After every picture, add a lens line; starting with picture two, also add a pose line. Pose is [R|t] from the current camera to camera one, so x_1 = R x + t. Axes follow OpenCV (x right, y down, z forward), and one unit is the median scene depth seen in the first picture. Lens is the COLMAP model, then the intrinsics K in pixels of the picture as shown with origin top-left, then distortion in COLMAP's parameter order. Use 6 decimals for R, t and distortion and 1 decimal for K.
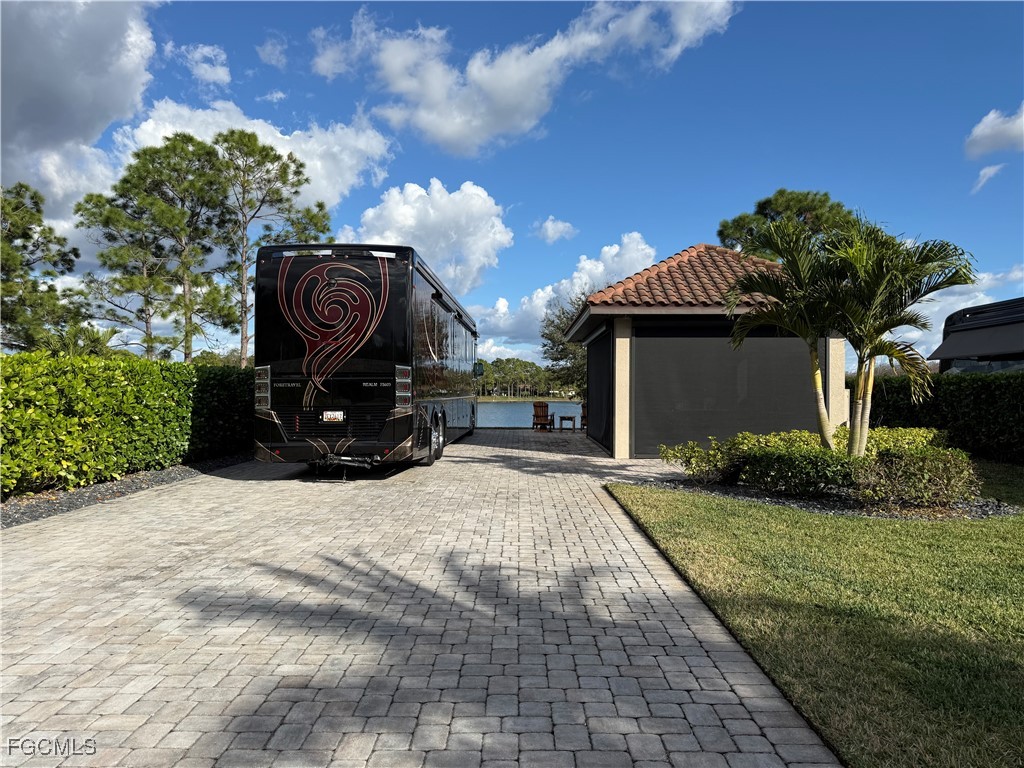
lens RADIAL K [[718.1, 0, 512.6], [0, 718.1, 389.0], [0, 0, 1]] dist [0.070273, -0.083988]
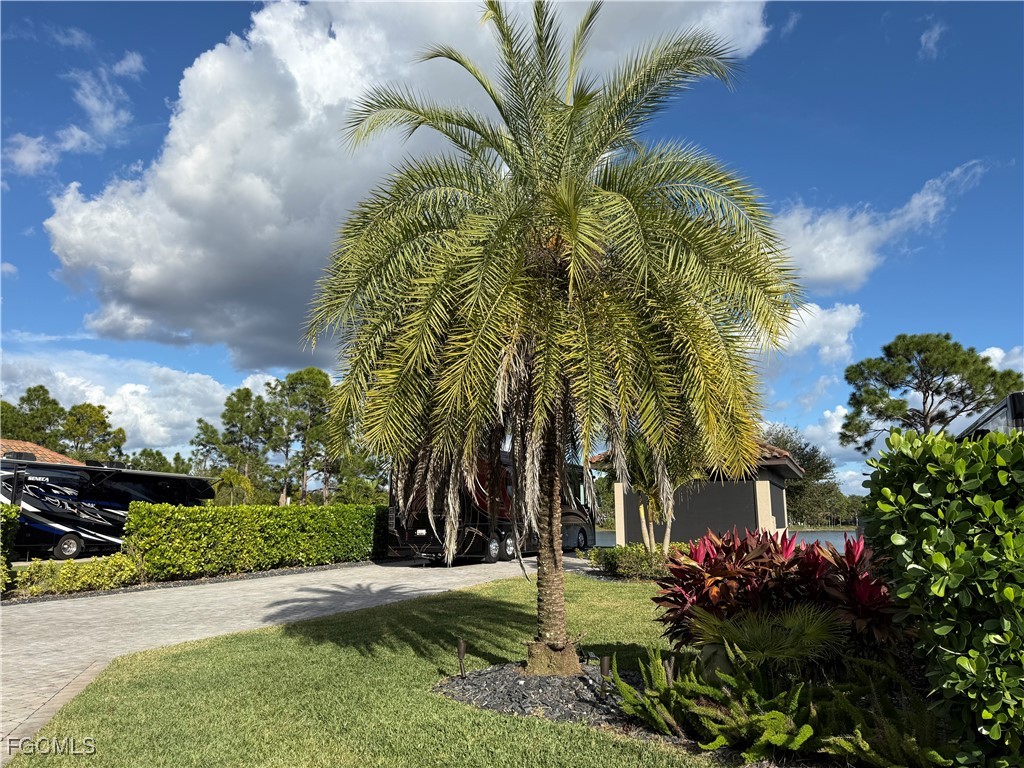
lens RADIAL K [[718.1, 0, 514.5], [0, 718.1, 393.1], [0, 0, 1]] dist [0.070273, -0.083988]
pose [[0.915177, -0.076748, -0.395677, 0.477444], [0.008191, 0.985042, -0.172121, 0.002179], [0.402968, 0.154280, 0.902117, -0.431167]]
